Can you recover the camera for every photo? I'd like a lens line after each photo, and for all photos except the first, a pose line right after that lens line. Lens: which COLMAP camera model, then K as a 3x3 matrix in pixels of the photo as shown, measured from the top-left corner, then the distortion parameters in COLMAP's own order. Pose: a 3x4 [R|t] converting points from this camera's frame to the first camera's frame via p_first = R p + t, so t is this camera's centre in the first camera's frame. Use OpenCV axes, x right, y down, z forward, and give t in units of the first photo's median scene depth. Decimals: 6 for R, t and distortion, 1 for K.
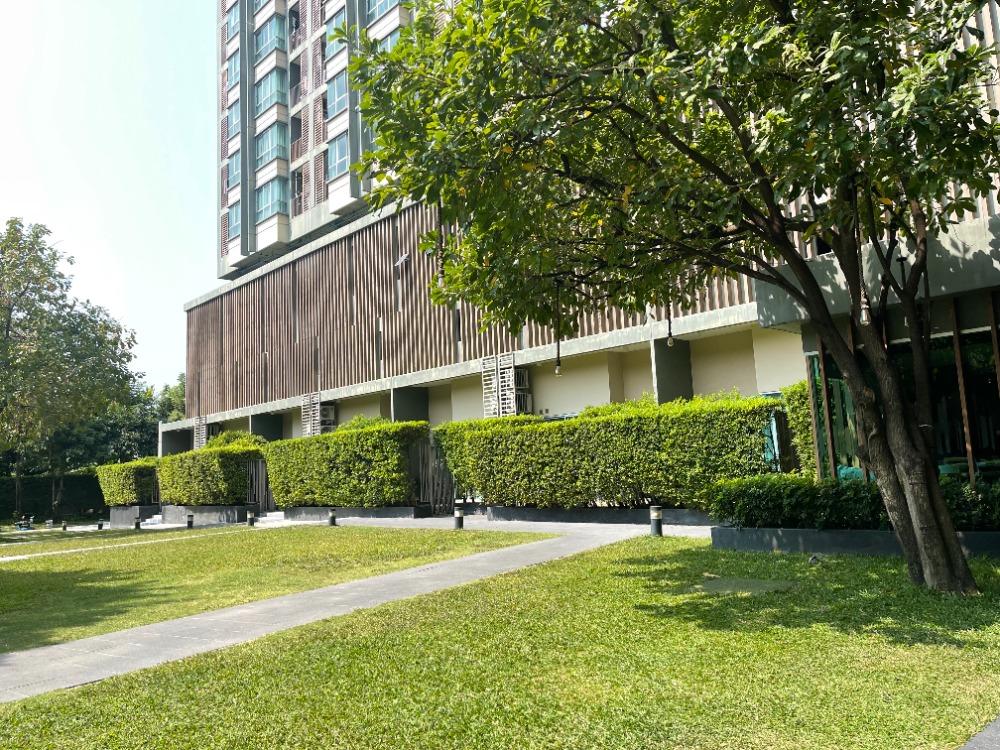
lens RADIAL K [[715.5, 0, 500.0], [0, 715.5, 375.0], [0, 0, 1]] dist [0.024692, -0.012215]
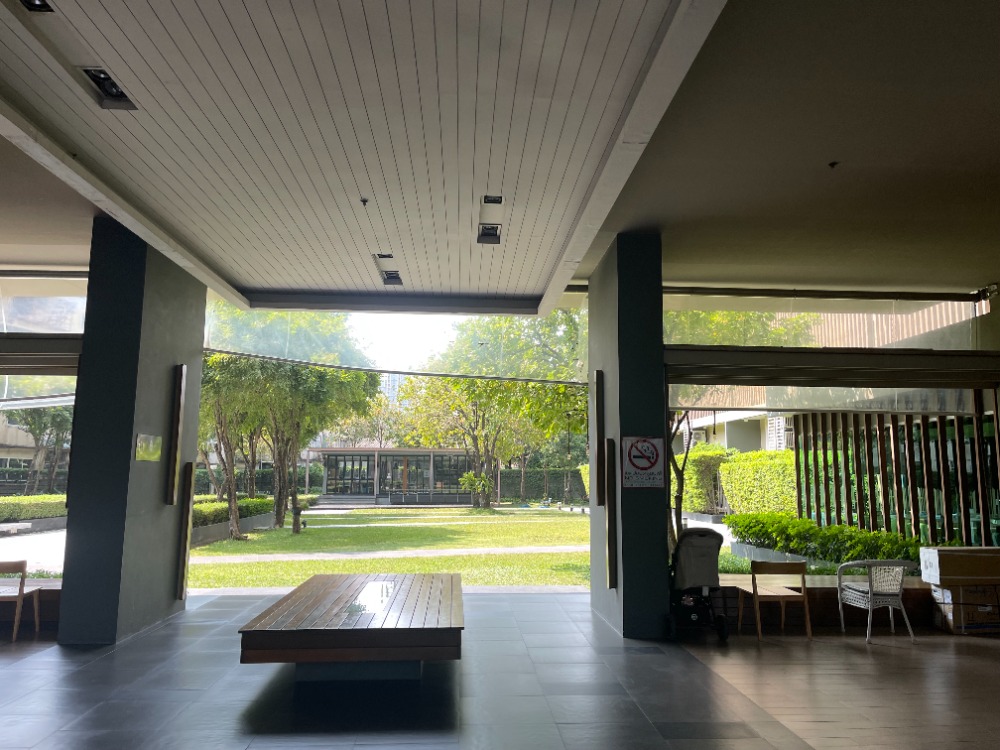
lens RADIAL K [[715.5, 0, 500.0], [0, 715.5, 375.0], [0, 0, 1]] dist [0.024692, -0.012215]
pose [[0.753590, -0.040317, -0.656107, 0.253440], [0.045581, 0.998920, -0.009029, -0.046318], [0.655762, -0.023102, 0.754614, -0.154094]]
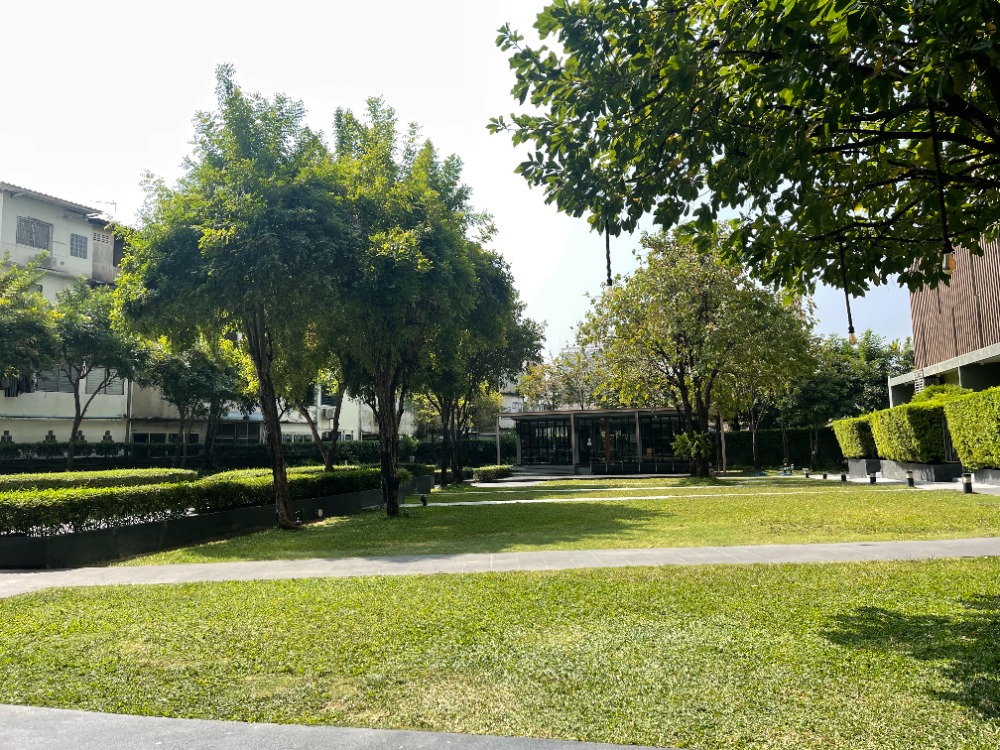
lens RADIAL K [[715.5, 0, 500.0], [0, 715.5, 375.0], [0, 0, 1]] dist [0.024692, -0.012215]
pose [[0.517798, -0.056814, -0.853614, 0.110787], [0.115010, 0.993358, 0.003649, -0.002760], [0.847737, -0.100064, 0.520893, 0.025167]]
